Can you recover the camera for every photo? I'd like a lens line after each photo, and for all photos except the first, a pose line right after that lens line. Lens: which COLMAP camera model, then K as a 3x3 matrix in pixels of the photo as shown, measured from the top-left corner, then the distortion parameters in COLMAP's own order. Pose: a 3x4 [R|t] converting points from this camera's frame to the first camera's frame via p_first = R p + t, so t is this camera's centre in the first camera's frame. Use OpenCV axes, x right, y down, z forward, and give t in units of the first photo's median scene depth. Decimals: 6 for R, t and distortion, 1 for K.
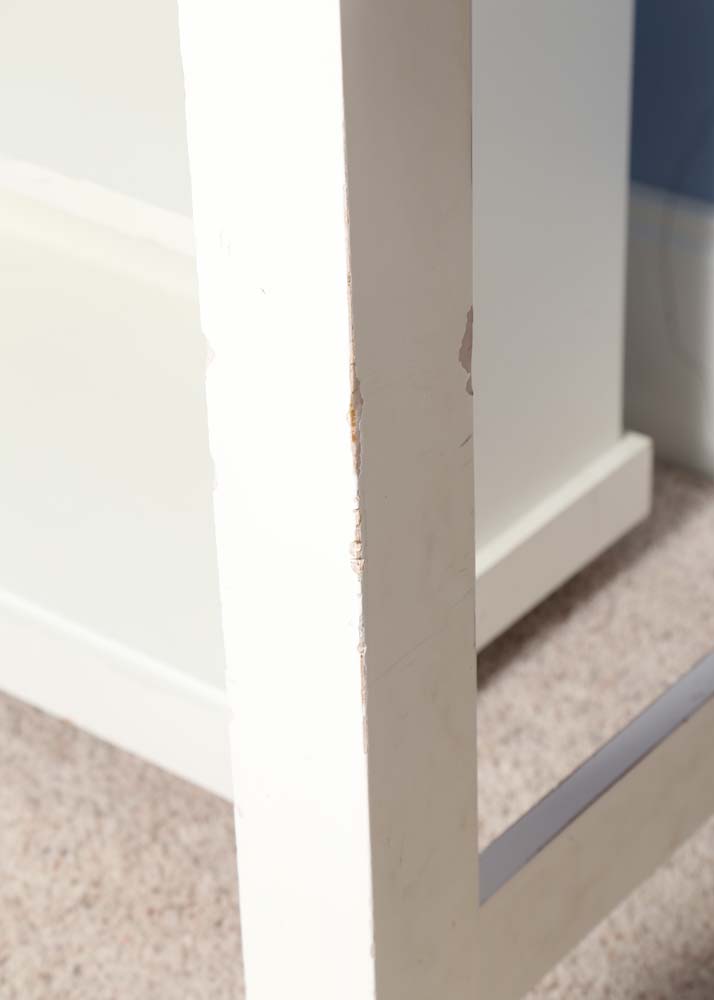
lens RADIAL K [[2850.8, 0, 342.7], [0, 2850.8, 547.0], [0, 0, 1]] dist [0.522198, 0.000000]
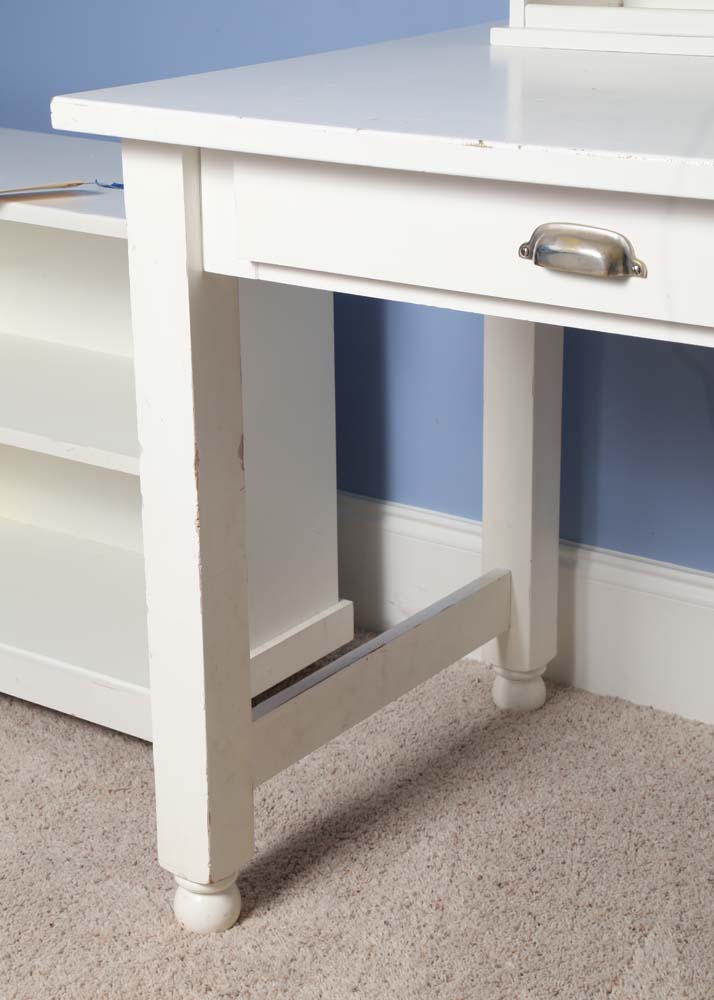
lens RADIAL K [[1958.0, 0, 355.6], [0, 1958.0, 525.5], [0, 0, 1]] dist [0.231330, 0.000000]
pose [[0.998500, 0.009326, 0.053945, 0.034956], [0.002787, 0.975443, -0.220235, 0.263451], [-0.054674, 0.220055, 0.973954, -0.488463]]
